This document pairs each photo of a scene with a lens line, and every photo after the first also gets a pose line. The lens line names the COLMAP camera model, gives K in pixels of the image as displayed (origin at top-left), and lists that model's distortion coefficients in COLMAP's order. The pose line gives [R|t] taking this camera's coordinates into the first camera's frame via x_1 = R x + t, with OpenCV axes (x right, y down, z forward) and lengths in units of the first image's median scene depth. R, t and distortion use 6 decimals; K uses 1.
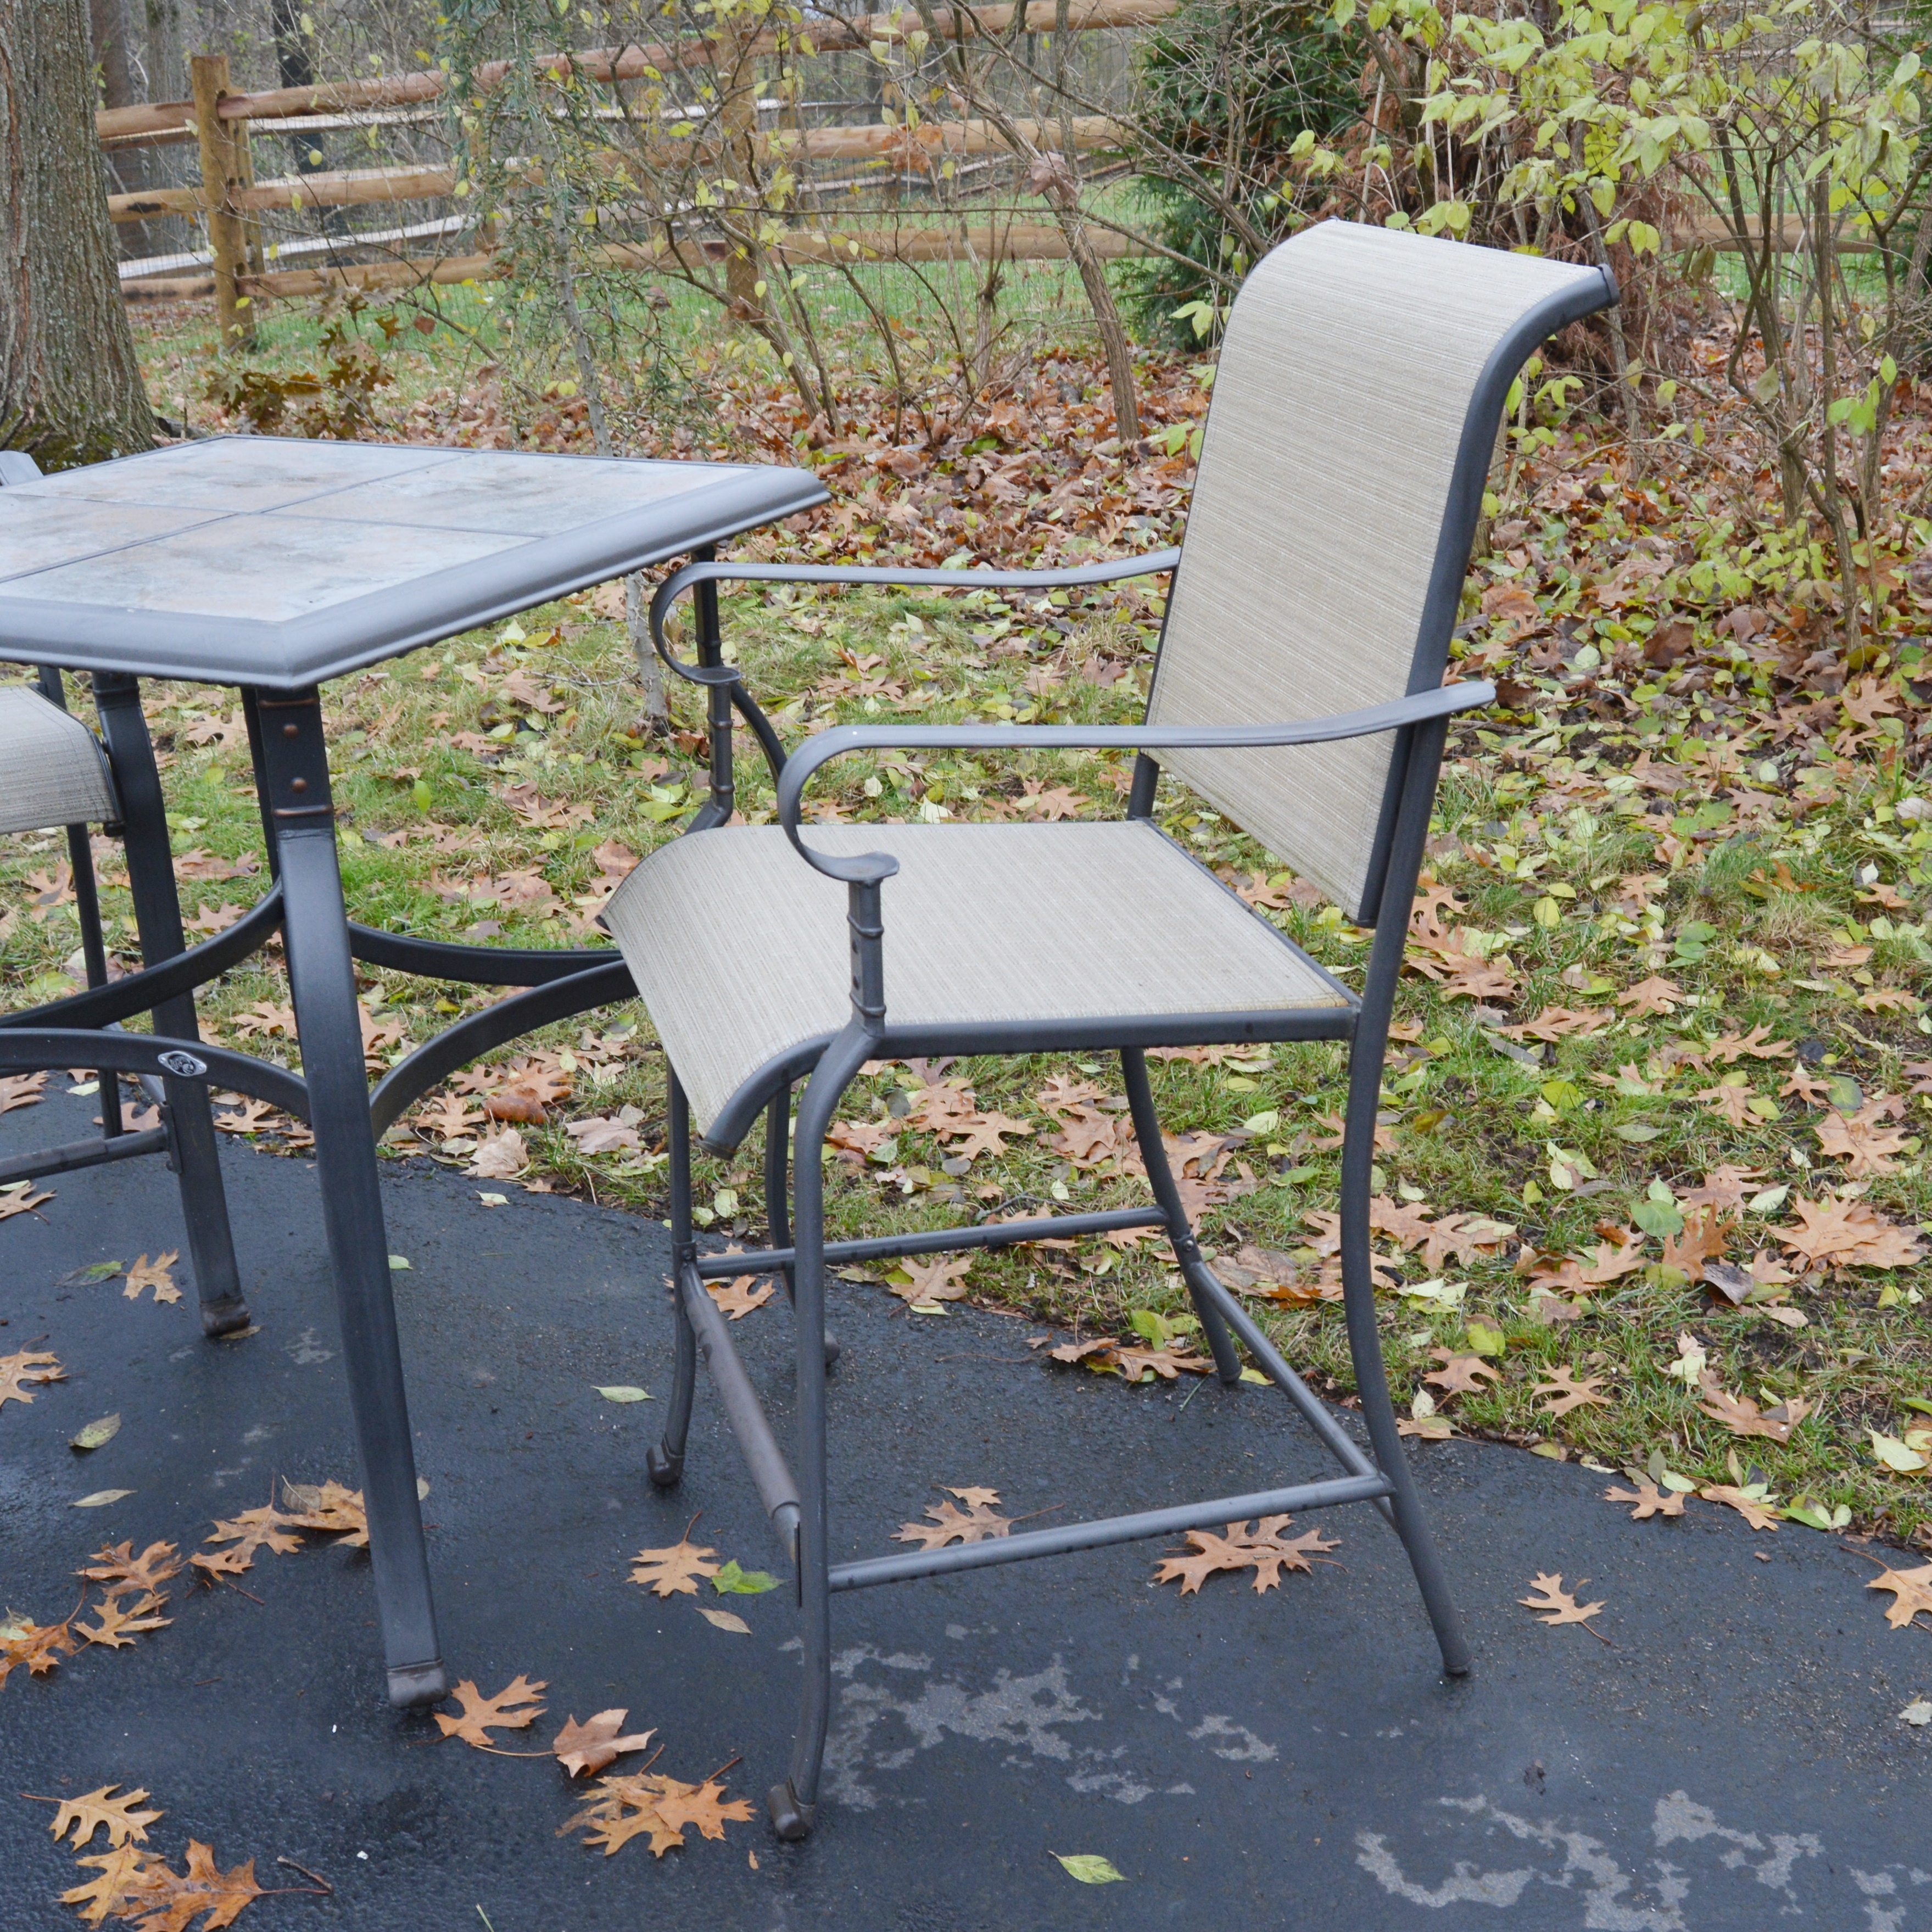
lens RADIAL K [[2525.5, 0, 966.0], [0, 2525.5, 966.0], [0, 0, 1]] dist [-0.101366, 0.052252]
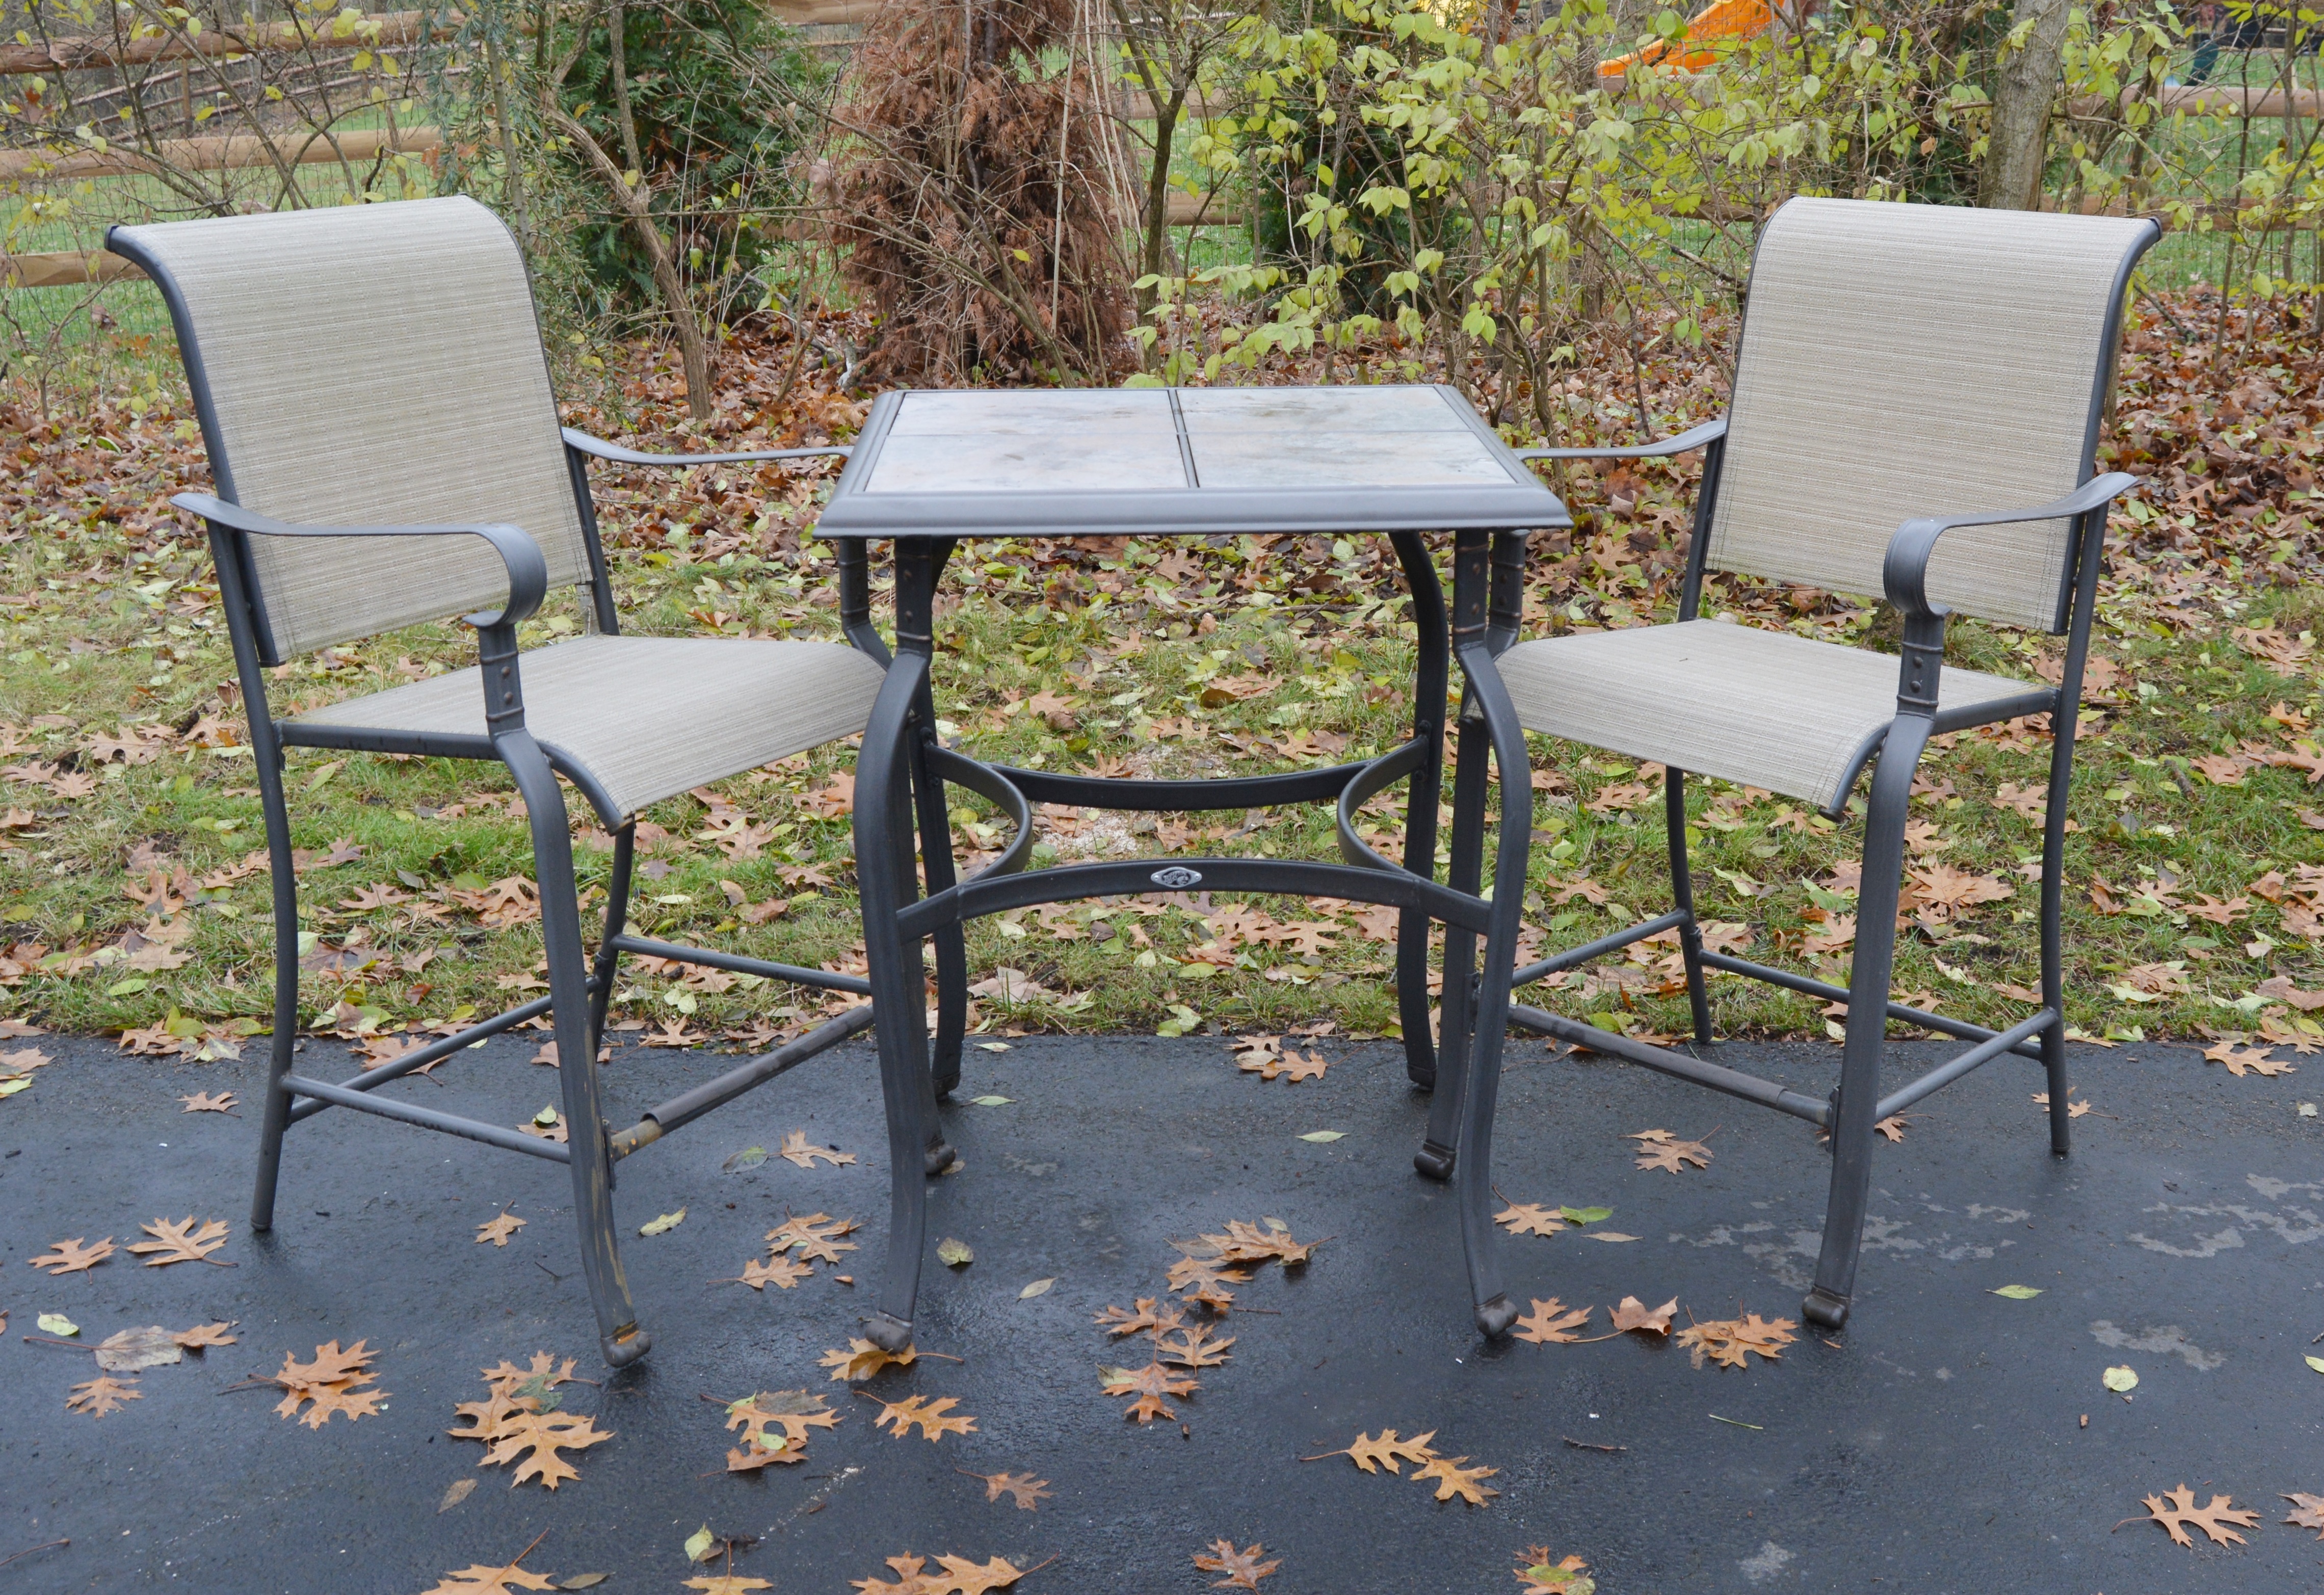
lens RADIAL K [[2535.2, 0, 1155.6], [0, 2535.2, 652.5], [0, 0, 1]] dist [-0.108991, 0.010389]
pose [[0.889865, -0.103756, 0.444269, -0.415483], [0.155621, 0.984424, -0.081801, 0.013898], [-0.428862, 0.141929, 0.892151, -0.057754]]
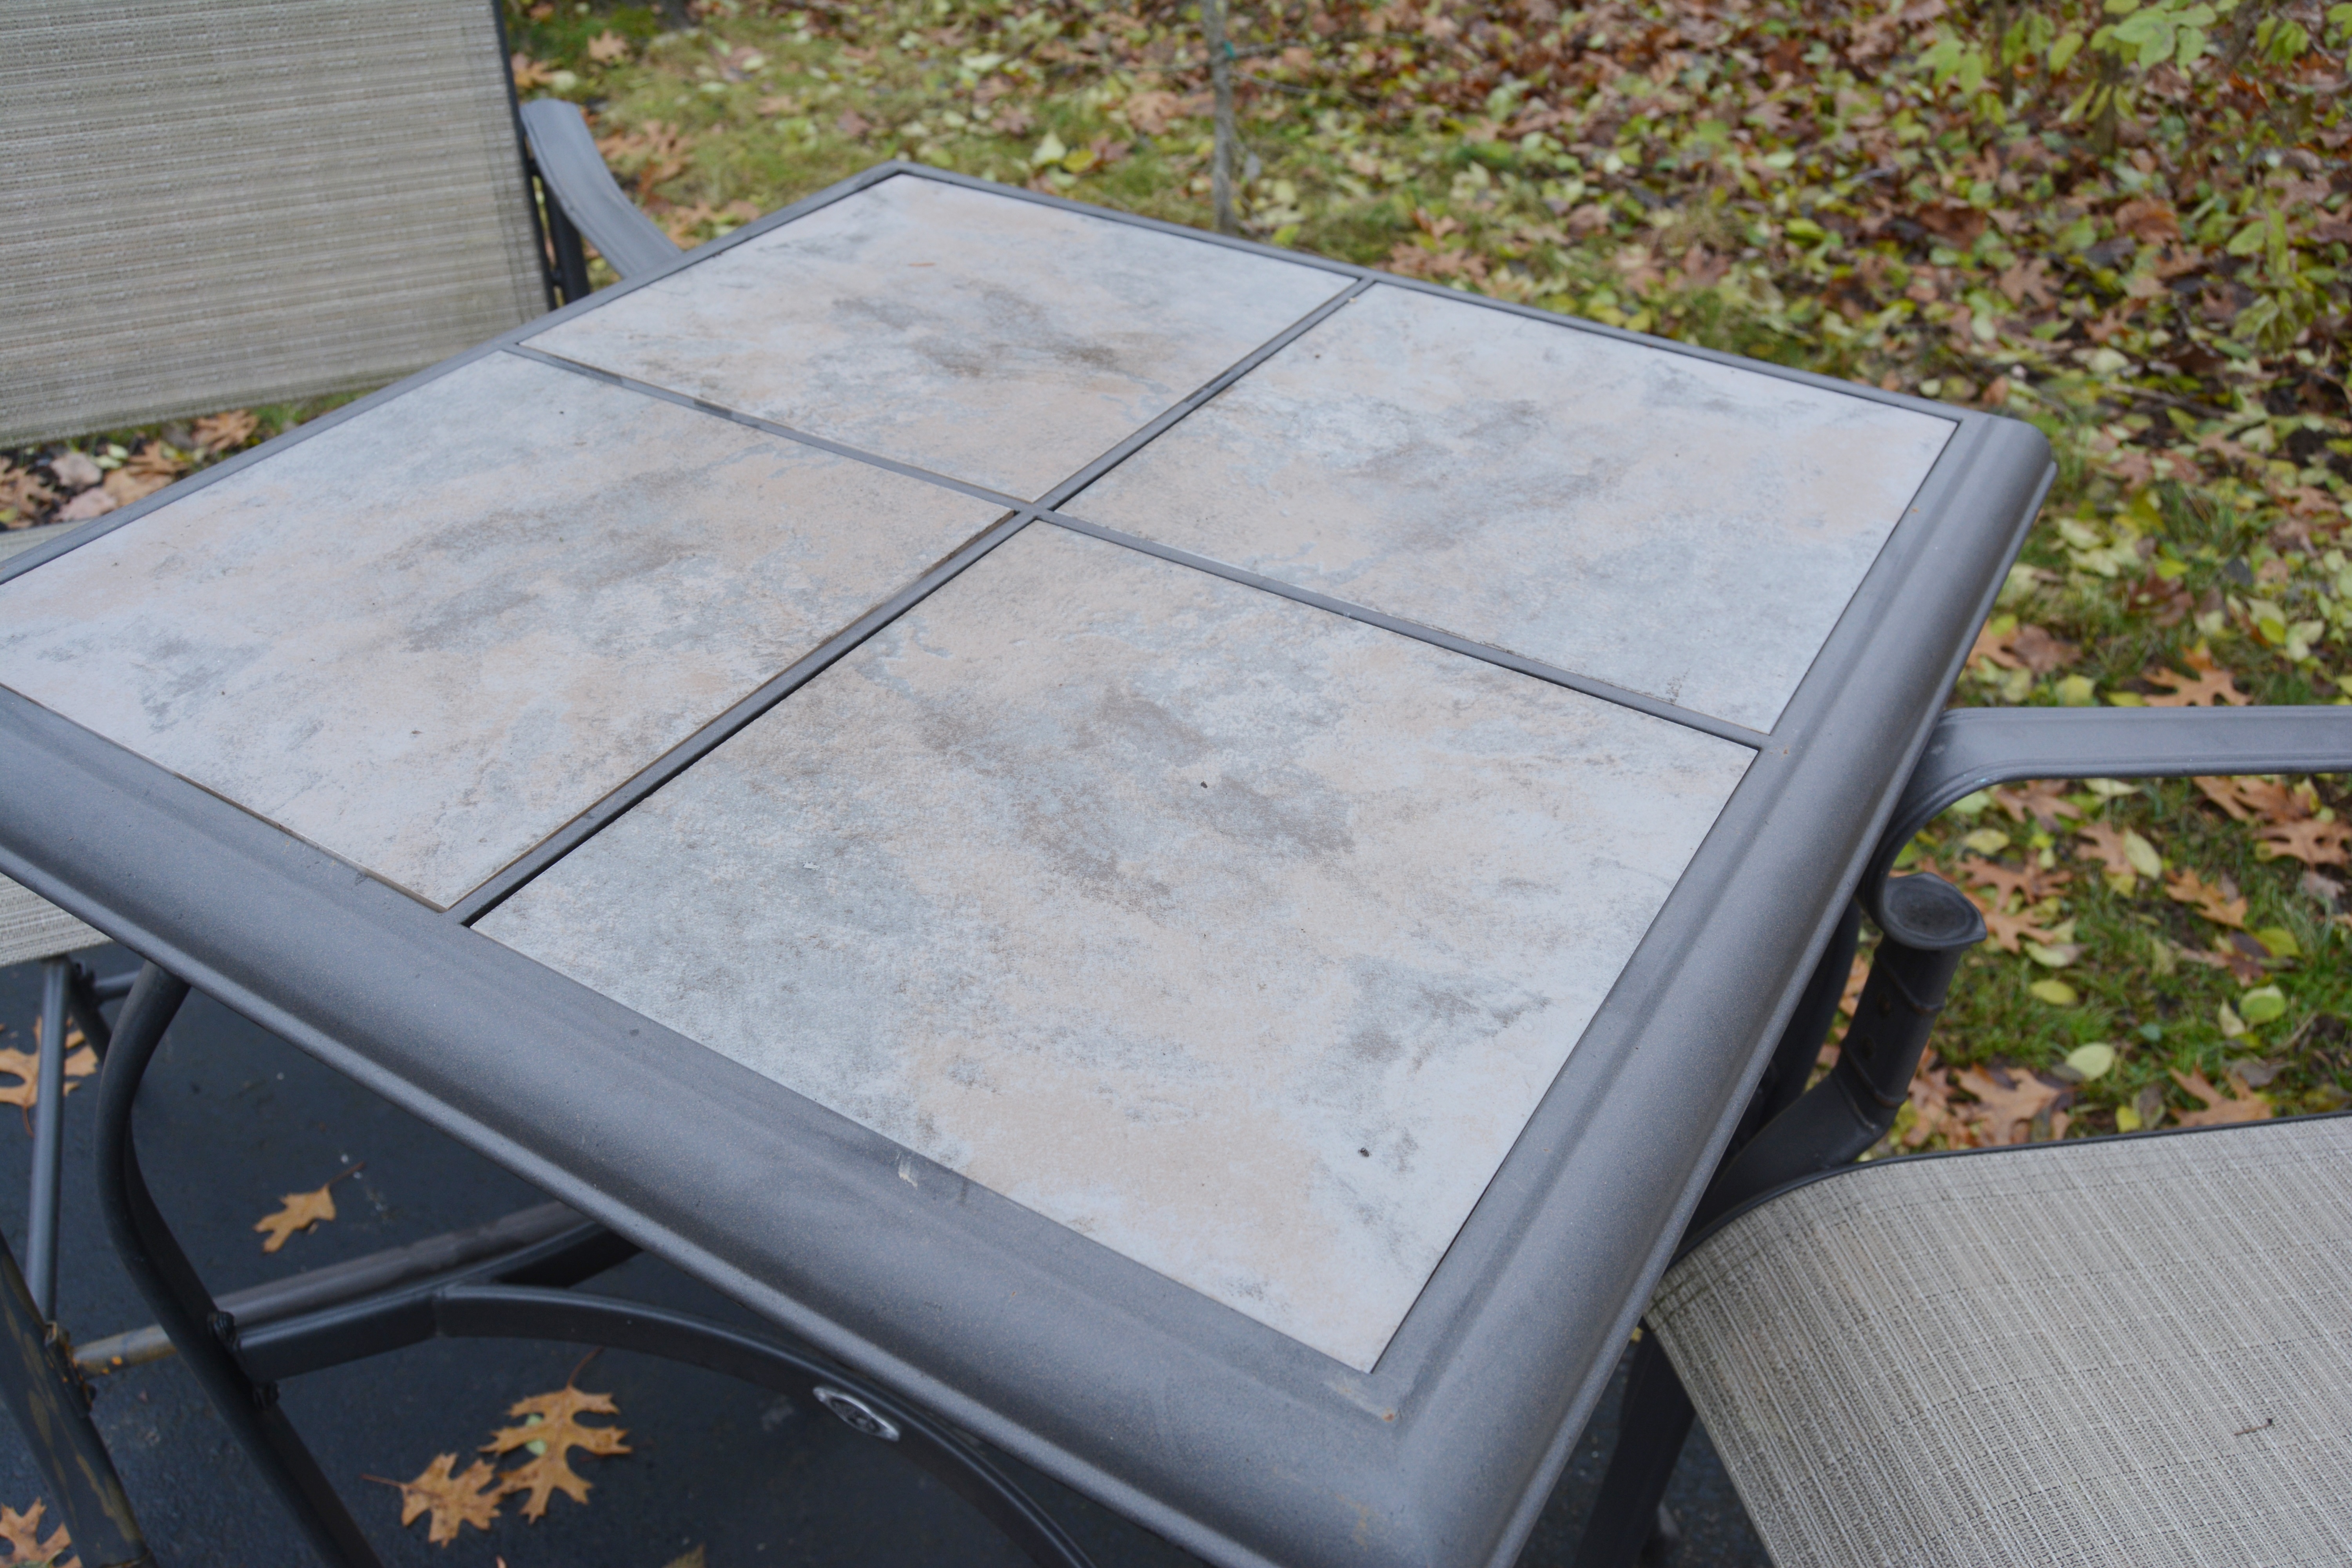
lens RADIAL K [[1925.8, 0, 1071.6], [0, 1925.8, 786.4], [0, 0, 1]] dist [-0.085822, 0.017937]
pose [[0.992472, 0.092157, -0.080666, -0.115878], [-0.068643, 0.964022, 0.256809, -0.107977], [0.101430, -0.249338, 0.963090, 0.293478]]
